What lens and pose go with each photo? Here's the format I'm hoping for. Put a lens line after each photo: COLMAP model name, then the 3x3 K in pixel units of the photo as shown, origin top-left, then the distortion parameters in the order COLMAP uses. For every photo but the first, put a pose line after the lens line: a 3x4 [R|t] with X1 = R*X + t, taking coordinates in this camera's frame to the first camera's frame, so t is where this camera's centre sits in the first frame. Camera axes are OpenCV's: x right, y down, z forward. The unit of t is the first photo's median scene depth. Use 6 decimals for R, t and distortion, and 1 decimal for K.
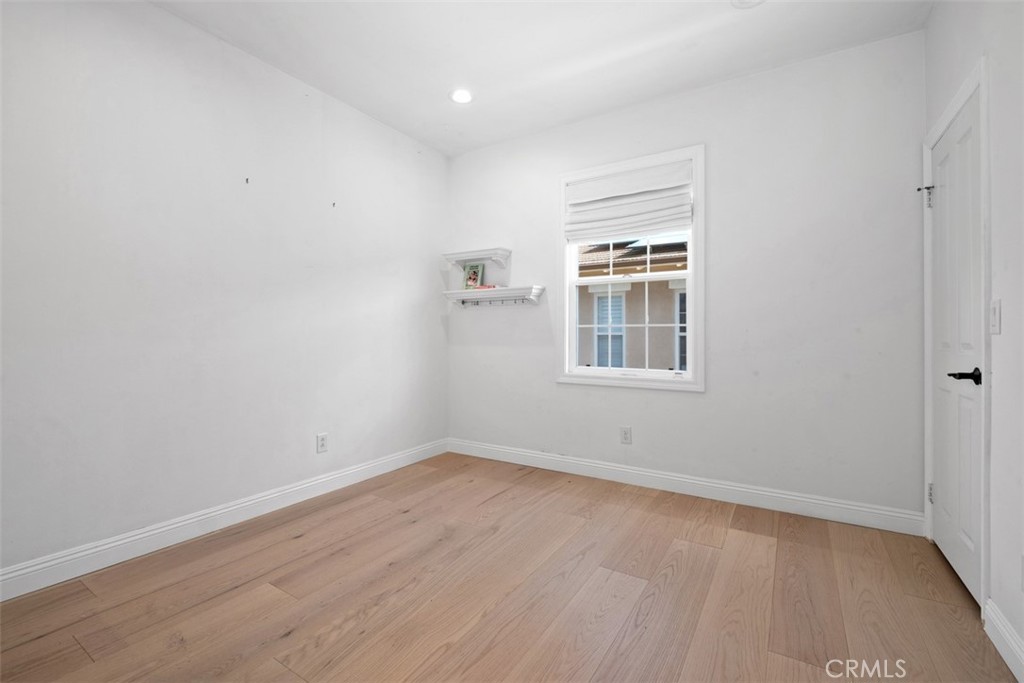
lens RADIAL K [[448.4, 0, 511.8], [0, 448.4, 343.6], [0, 0, 1]] dist [0.006167, -0.005989]
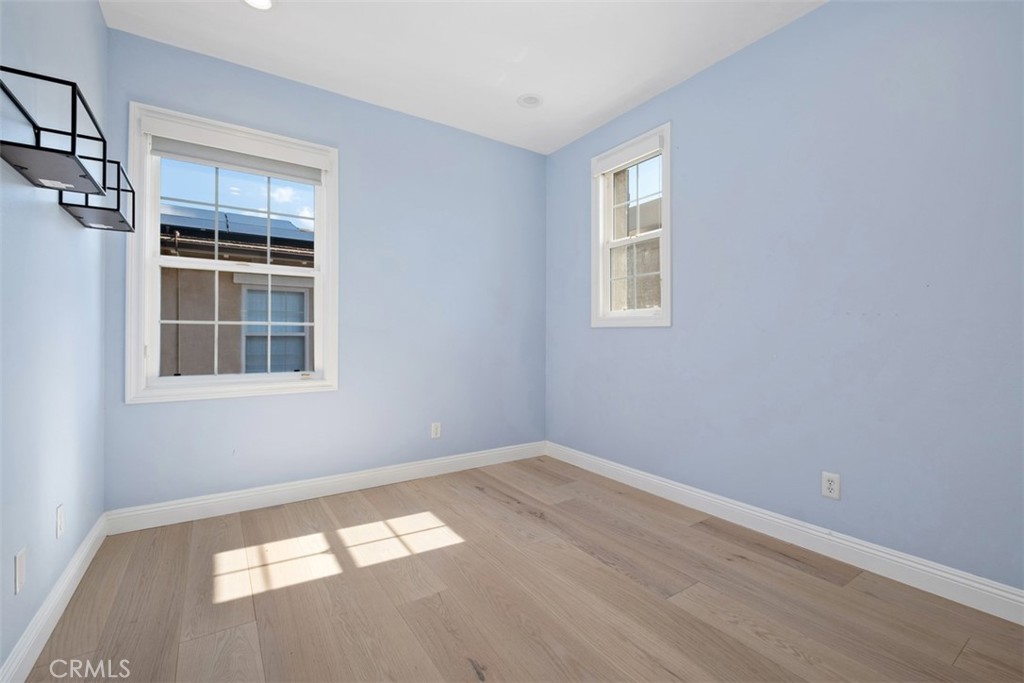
lens RADIAL K [[448.4, 0, 513.7], [0, 448.4, 335.6], [0, 0, 1]] dist [0.006167, -0.005989]
pose [[0.400649, 0.005736, 0.916214, -0.331600], [0.009007, 0.999907, -0.010198, -0.004201], [-0.916187, 0.012339, 0.400560, 0.196707]]
